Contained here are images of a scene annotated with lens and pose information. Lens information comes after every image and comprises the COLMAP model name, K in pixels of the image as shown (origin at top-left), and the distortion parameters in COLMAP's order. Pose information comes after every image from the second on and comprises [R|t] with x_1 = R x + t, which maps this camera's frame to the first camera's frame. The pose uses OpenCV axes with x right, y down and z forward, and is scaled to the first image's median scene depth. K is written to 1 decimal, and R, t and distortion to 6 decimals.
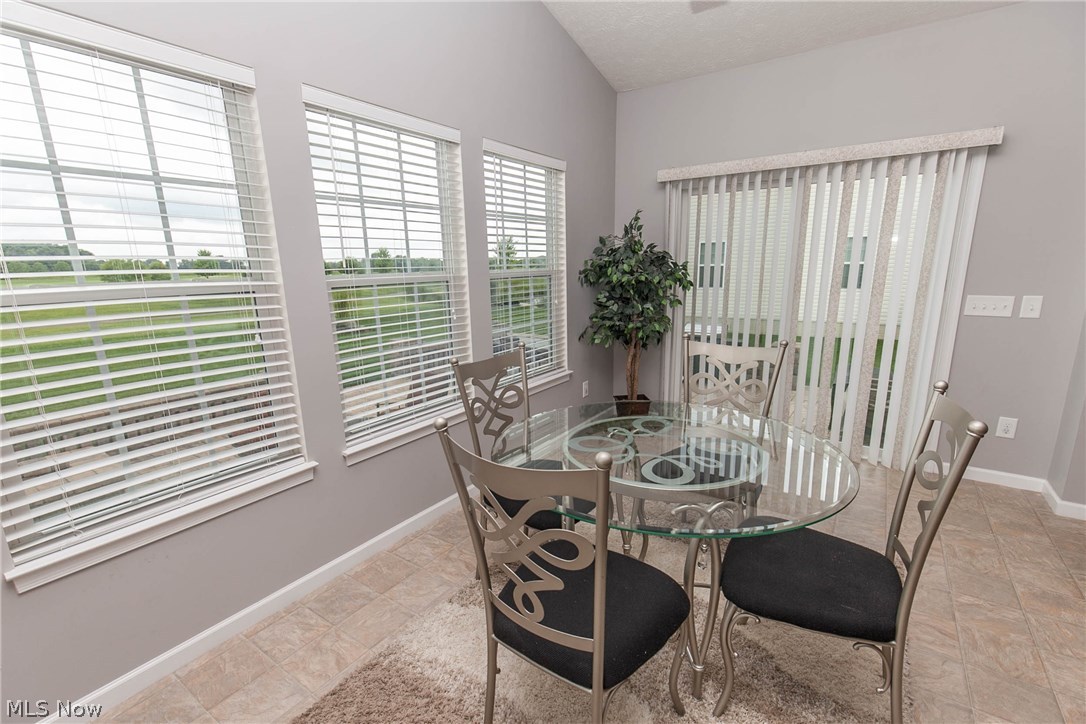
lens RADIAL K [[484.8, 0, 543.5], [0, 484.8, 375.0], [0, 0, 1]] dist [0.001189, -0.000815]
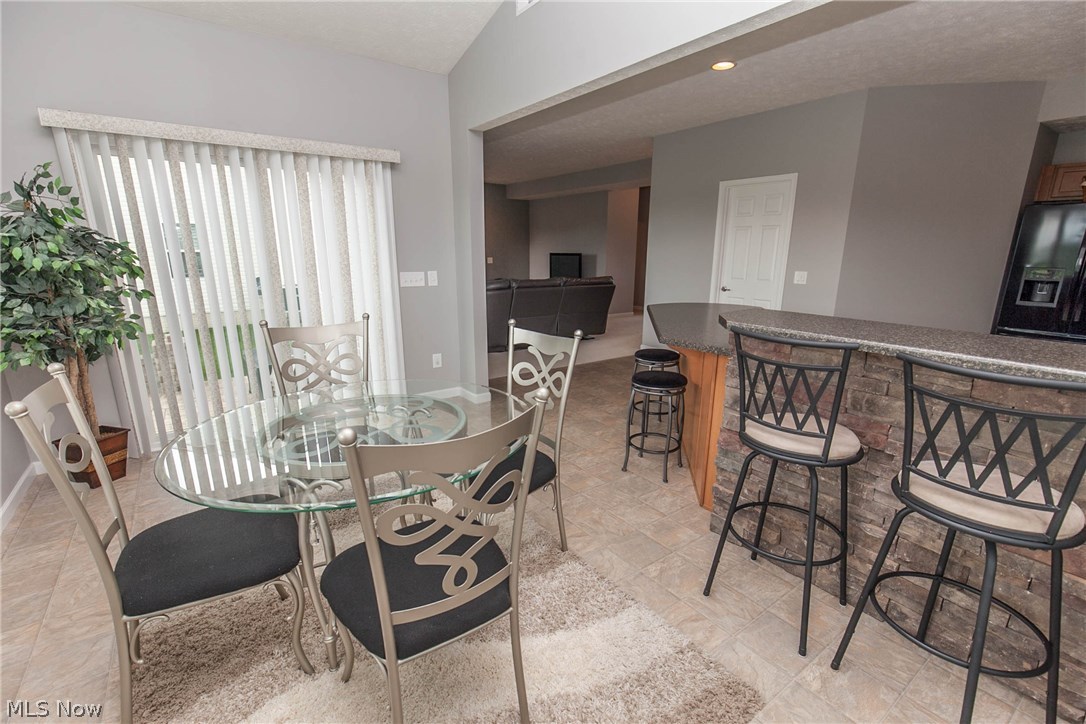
lens RADIAL K [[484.8, 0, 543.5], [0, 484.8, 375.0], [0, 0, 1]] dist [0.001189, -0.000815]
pose [[0.355584, -0.220866, 0.908173, -0.258680], [0.197803, 0.967451, 0.157835, -0.019729], [-0.913474, 0.123515, 0.387698, 0.130644]]
